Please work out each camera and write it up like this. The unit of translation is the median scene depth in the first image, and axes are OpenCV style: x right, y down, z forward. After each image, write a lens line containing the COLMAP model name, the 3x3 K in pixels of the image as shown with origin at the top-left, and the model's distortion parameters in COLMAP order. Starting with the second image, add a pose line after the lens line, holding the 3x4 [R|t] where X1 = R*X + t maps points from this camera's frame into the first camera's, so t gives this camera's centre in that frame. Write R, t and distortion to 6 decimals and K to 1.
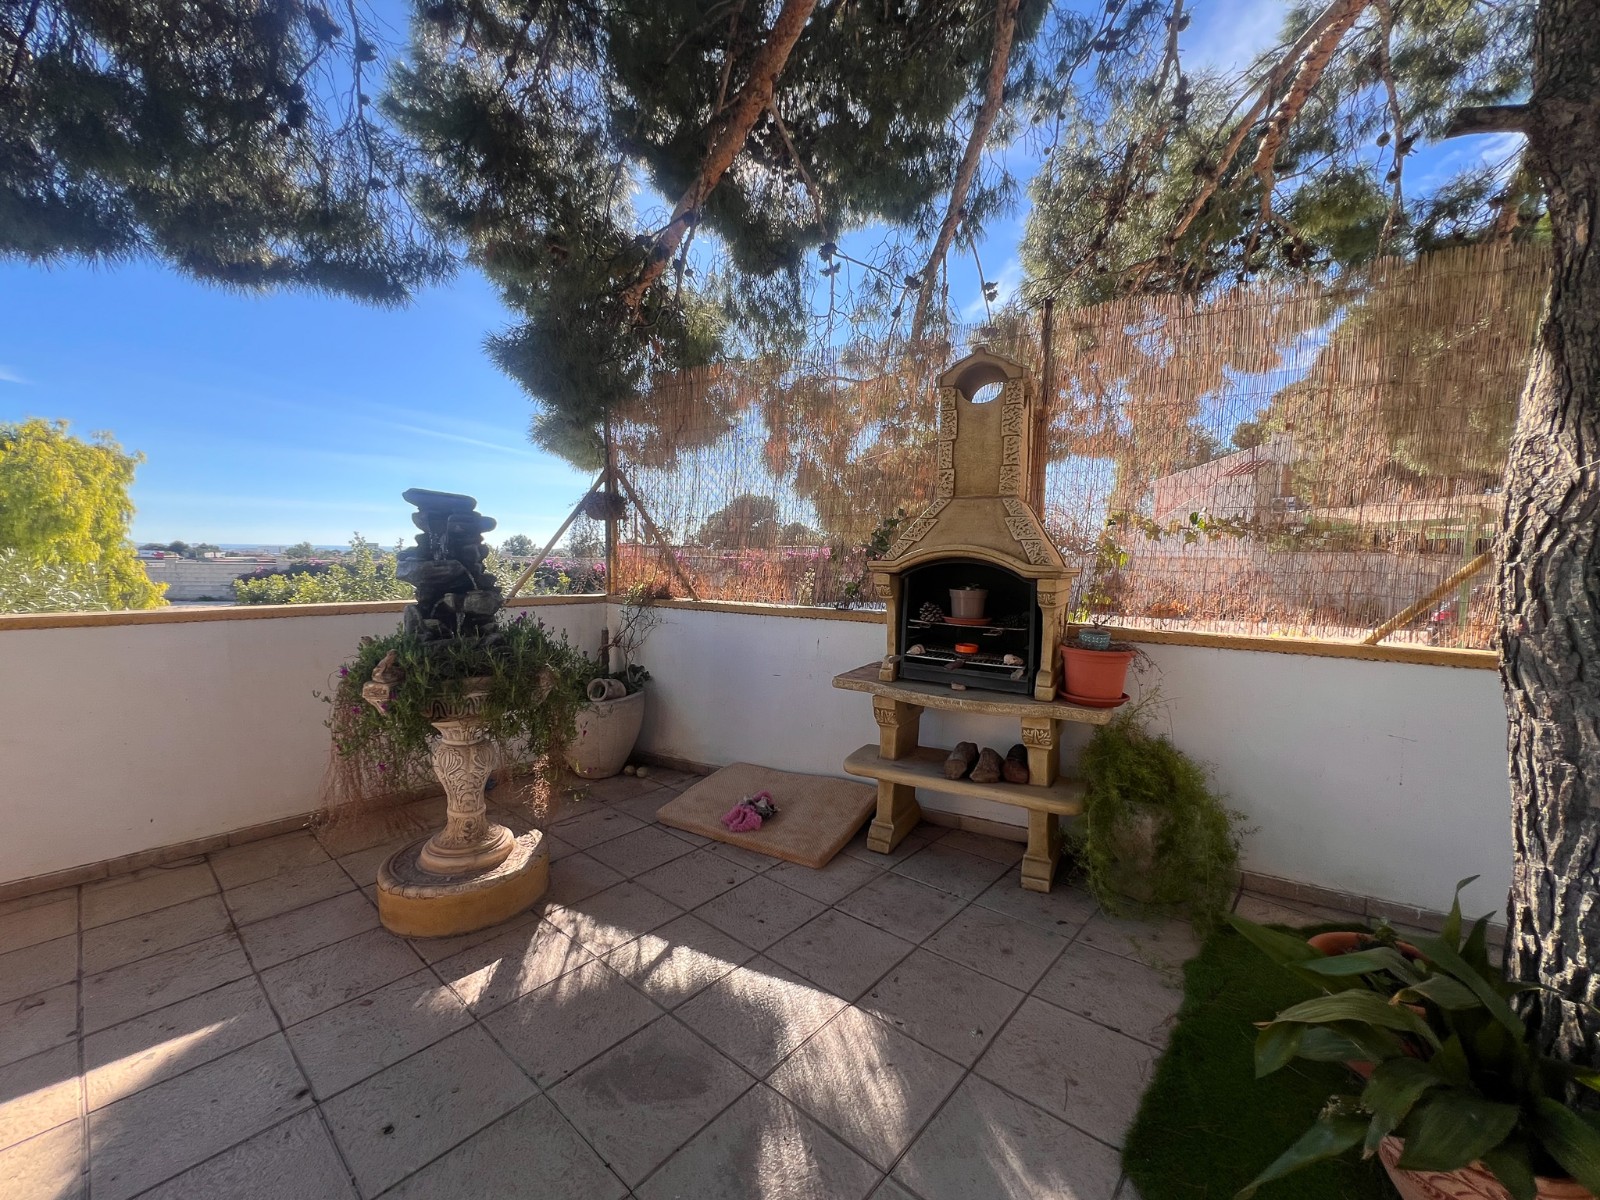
lens RADIAL K [[646.1, 0, 800.0], [0, 646.1, 600.0], [0, 0, 1]] dist [-0.001541, -0.000022]
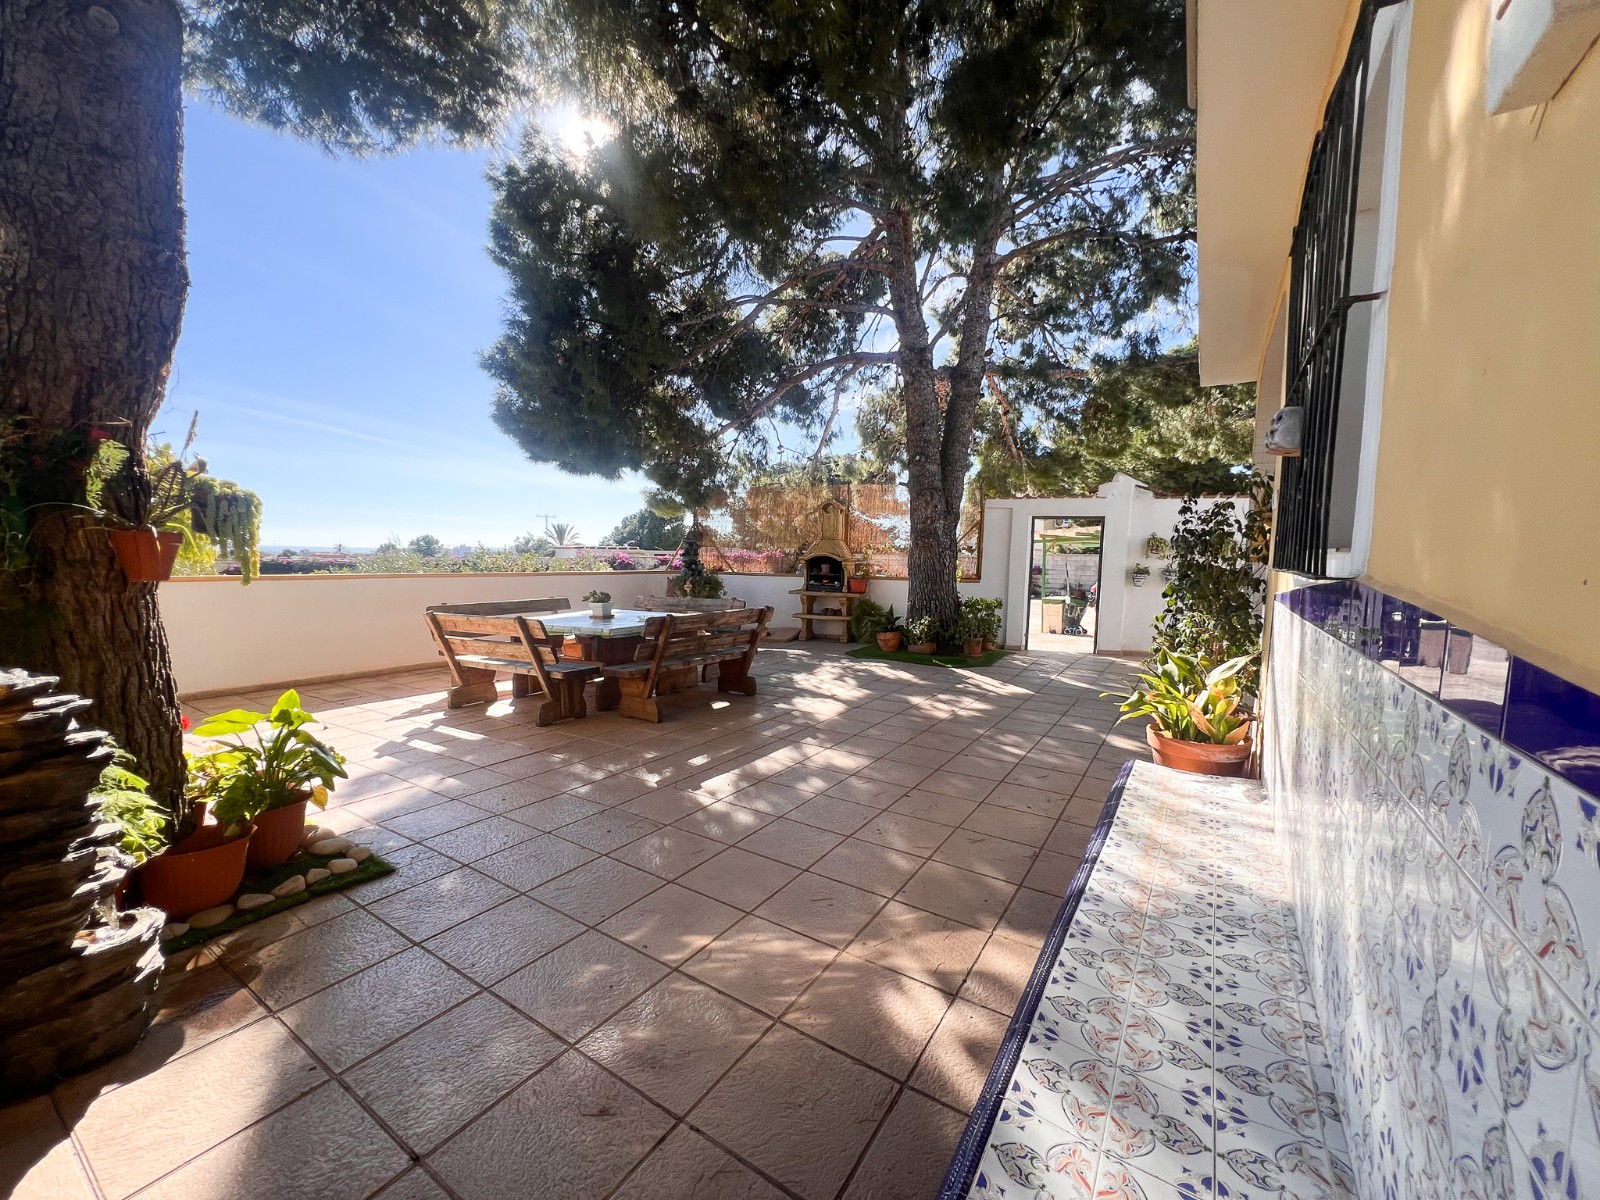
lens RADIAL K [[646.1, 0, 800.0], [0, 646.1, 600.0], [0, 0, 1]] dist [-0.001541, -0.000022]
pose [[0.990375, -0.008194, 0.138166, -0.357009], [0.008326, 0.999965, -0.000376, 0.169455], [-0.138158, 0.001522, 0.990409, -2.375559]]
